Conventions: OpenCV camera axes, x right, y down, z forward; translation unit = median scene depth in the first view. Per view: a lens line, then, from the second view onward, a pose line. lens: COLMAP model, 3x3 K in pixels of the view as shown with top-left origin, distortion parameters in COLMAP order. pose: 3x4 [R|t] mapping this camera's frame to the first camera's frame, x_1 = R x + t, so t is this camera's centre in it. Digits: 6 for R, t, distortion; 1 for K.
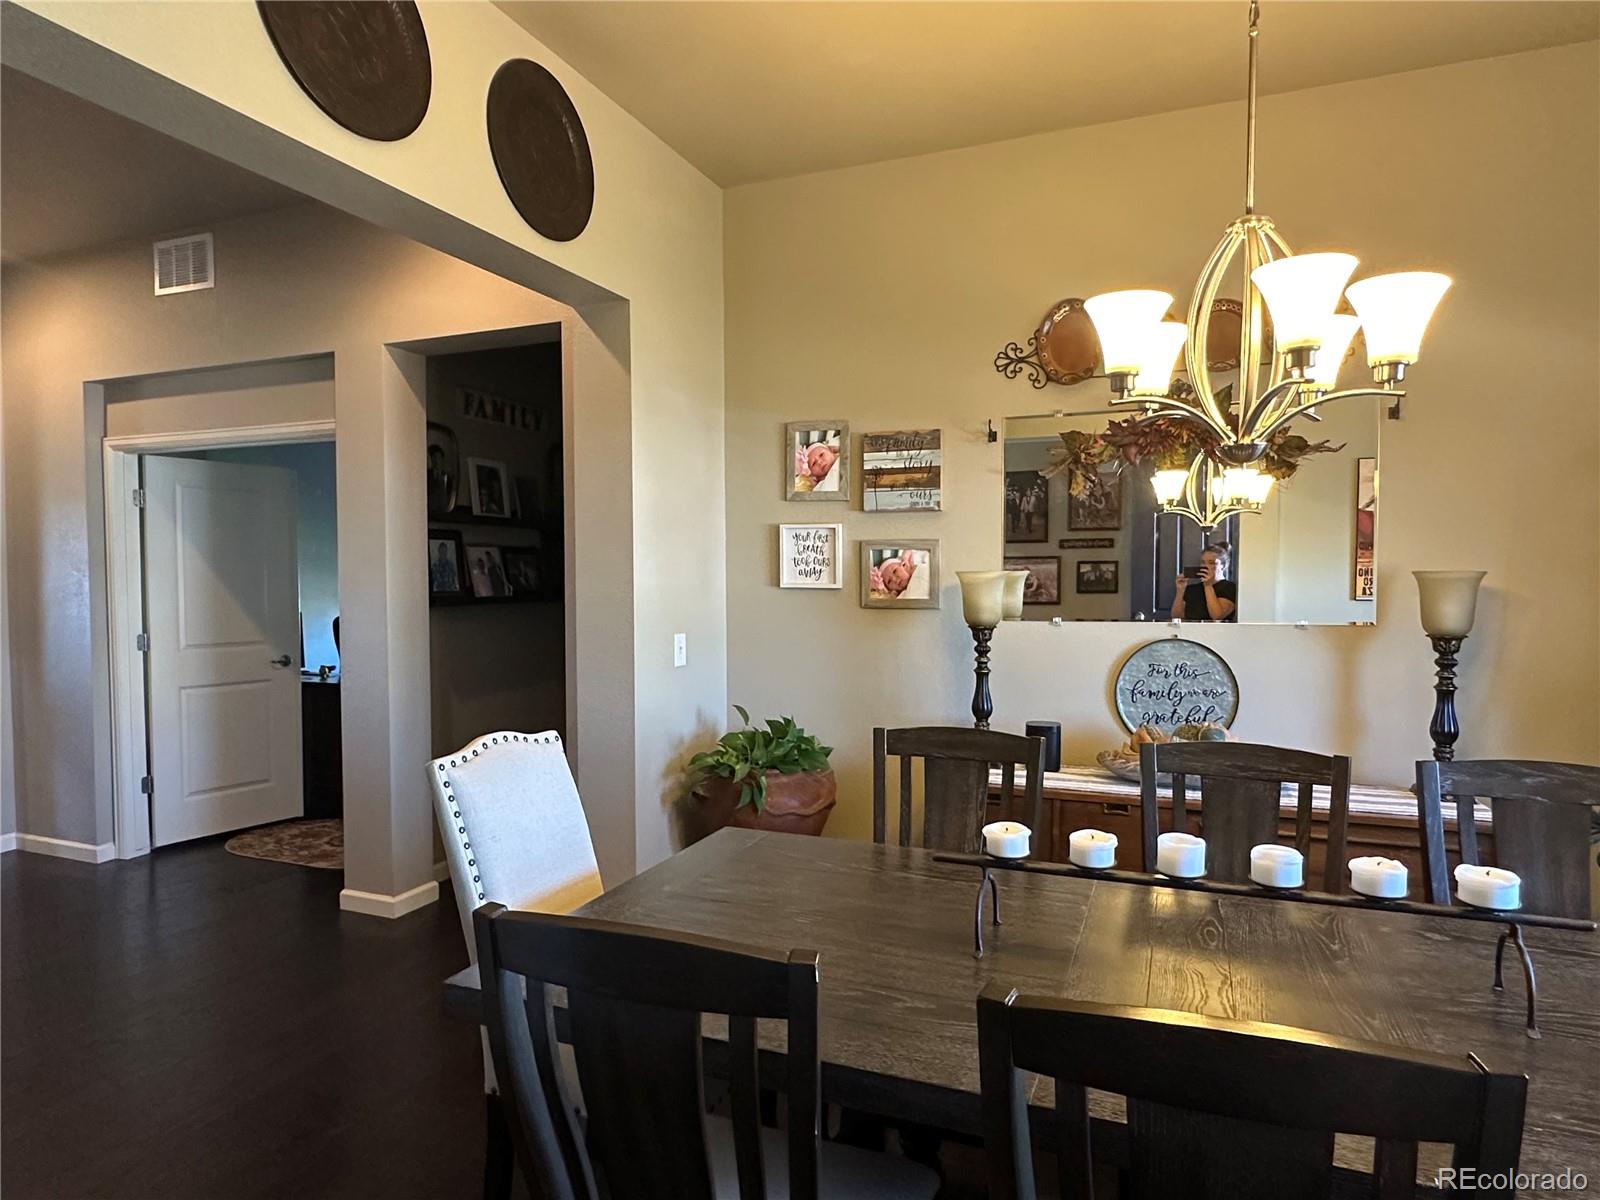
lens RADIAL K [[948.7, 0, 803.9], [0, 948.7, 607.2], [0, 0, 1]] dist [0.000715, 0.000271]
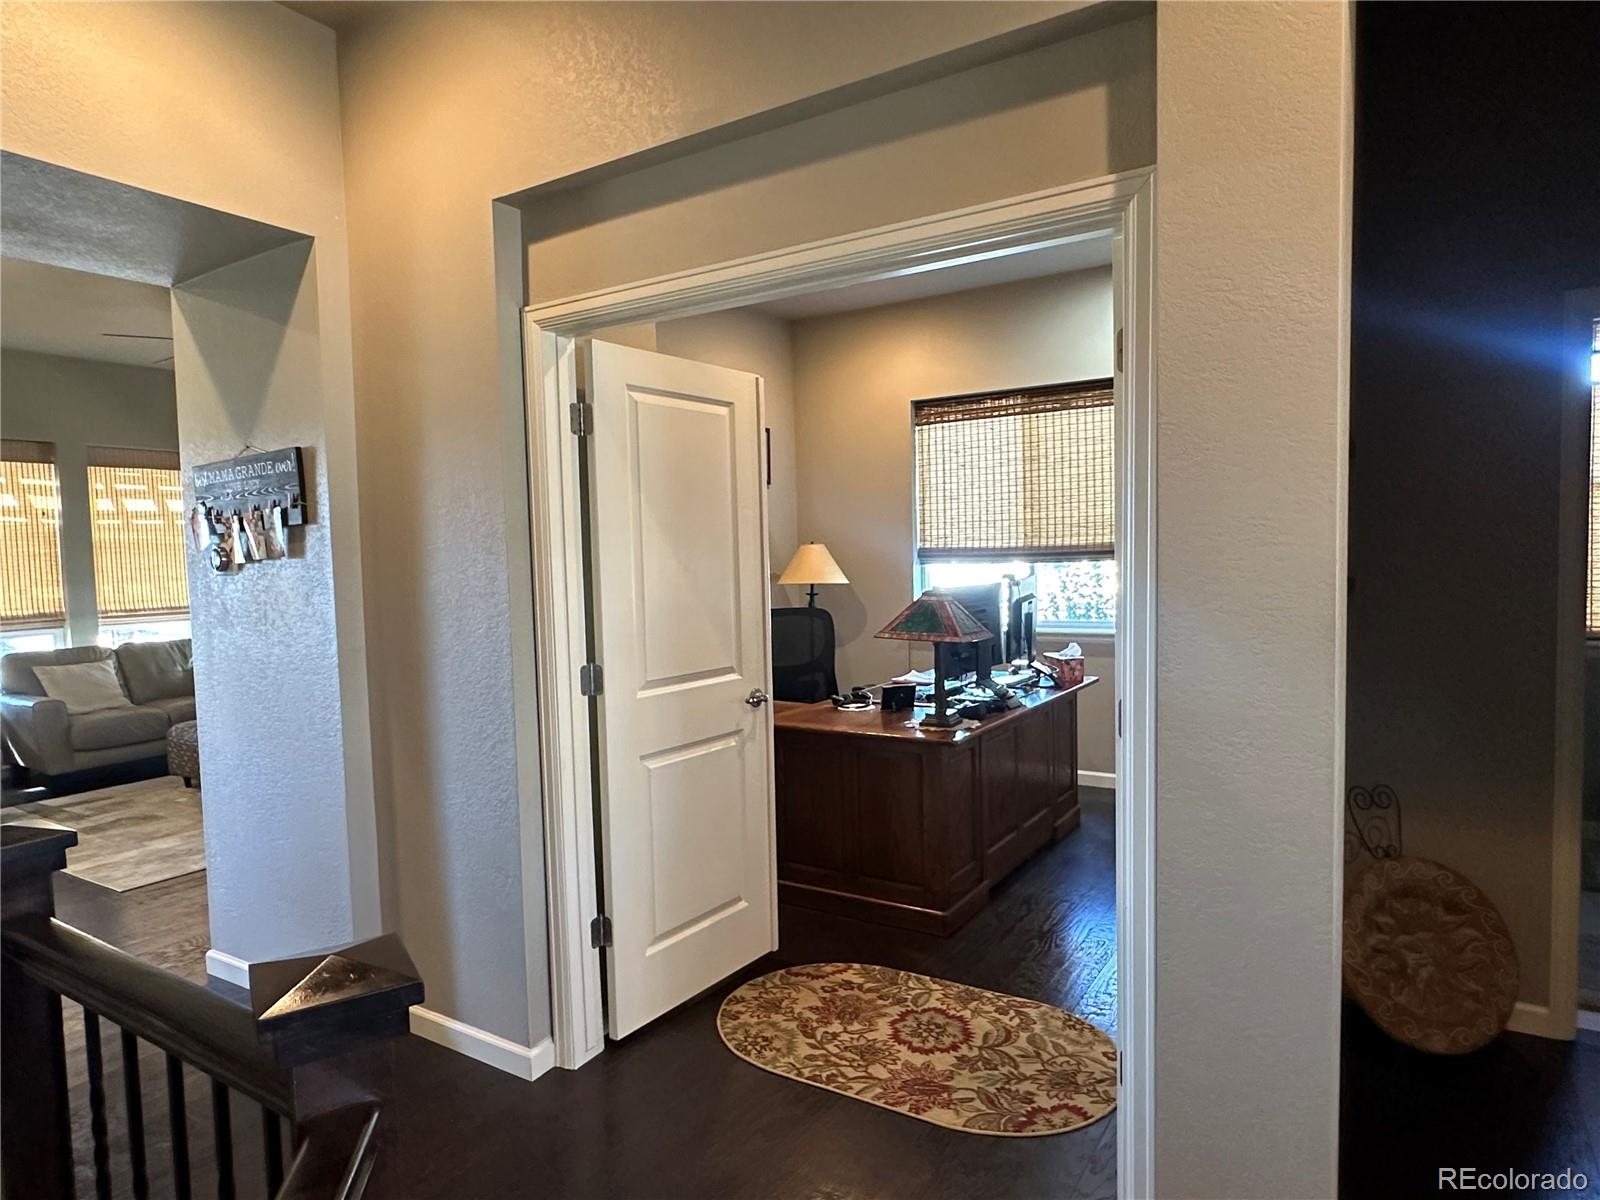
lens RADIAL K [[948.7, 0, 798.3], [0, 948.7, 604.8], [0, 0, 1]] dist [0.000715, 0.000271]
pose [[0.984032, -0.019004, -0.176972, -0.481021], [0.021589, 0.999686, 0.012696, -0.010827], [0.176675, -0.016314, 0.984134, 0.480385]]
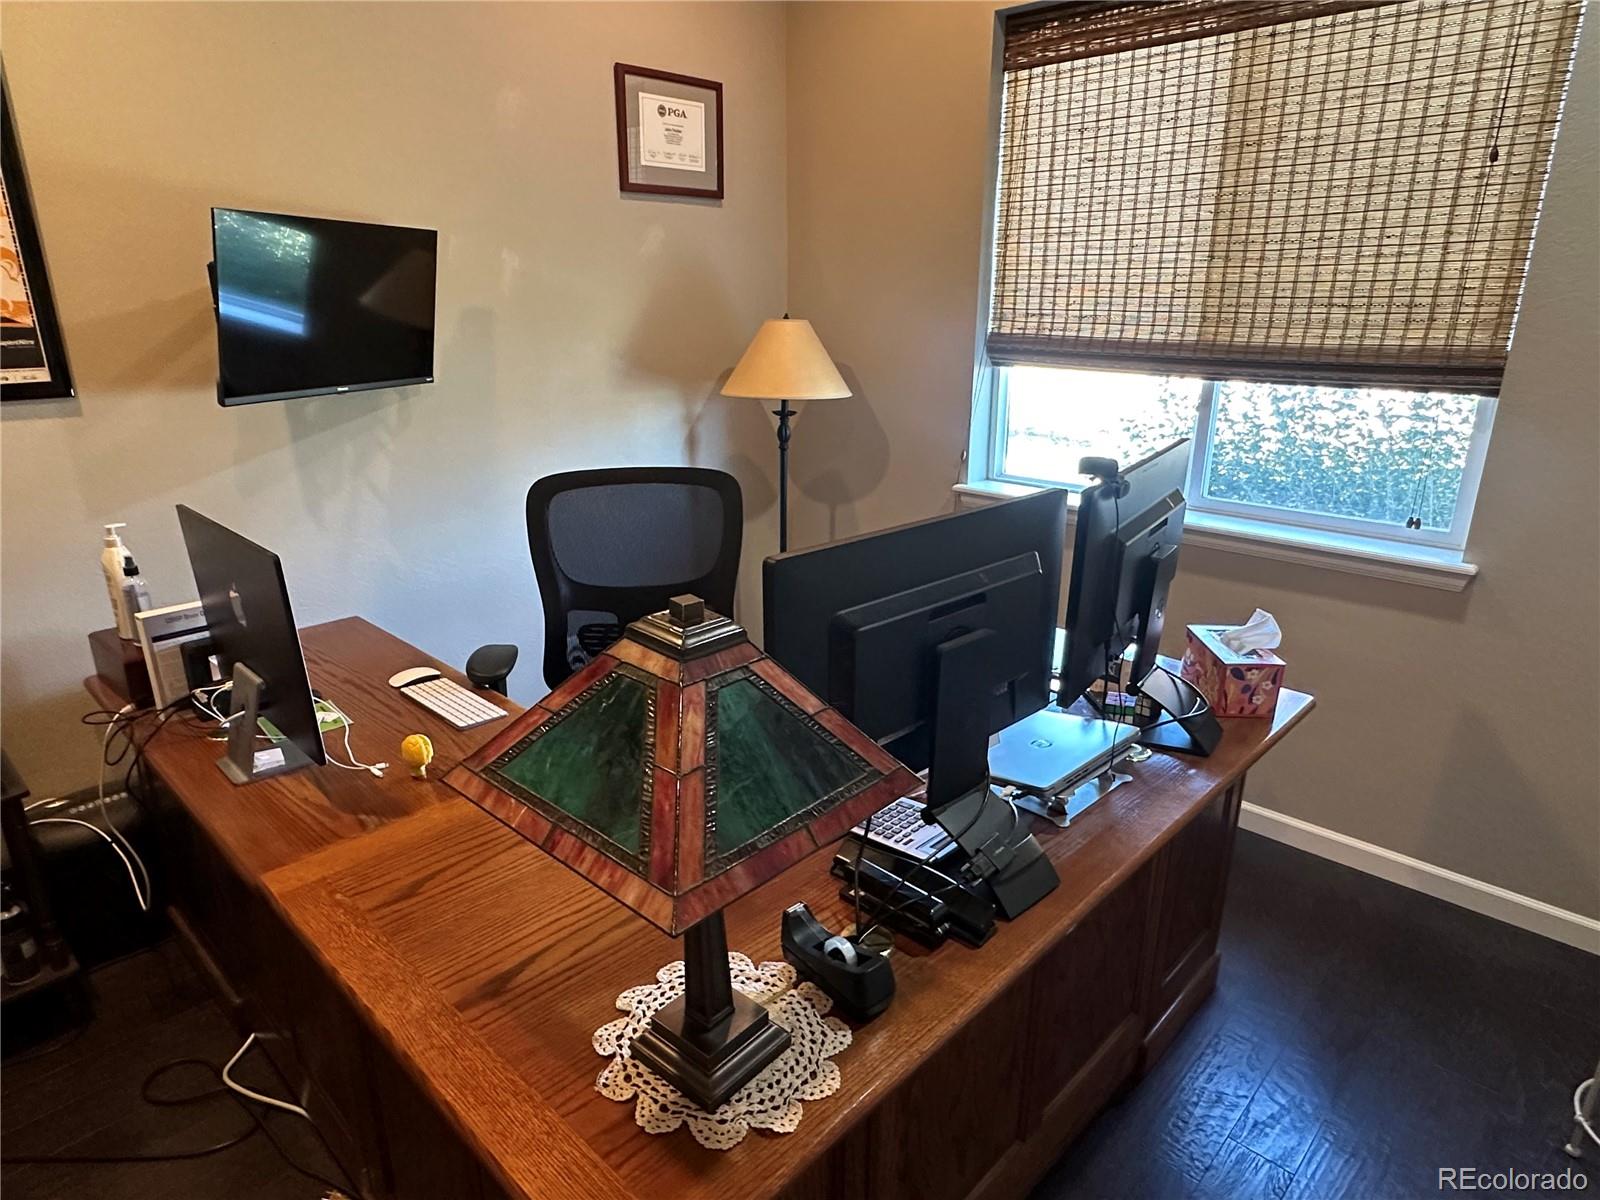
lens RADIAL K [[948.7, 0, 799.5], [0, 948.7, 596.5], [0, 0, 1]] dist [0.000715, 0.000271]
pose [[0.930808, 0.109182, -0.348820, -0.459999], [-0.011394, 0.962546, 0.270878, -0.030052], [0.365331, -0.248161, 0.897190, 0.679578]]
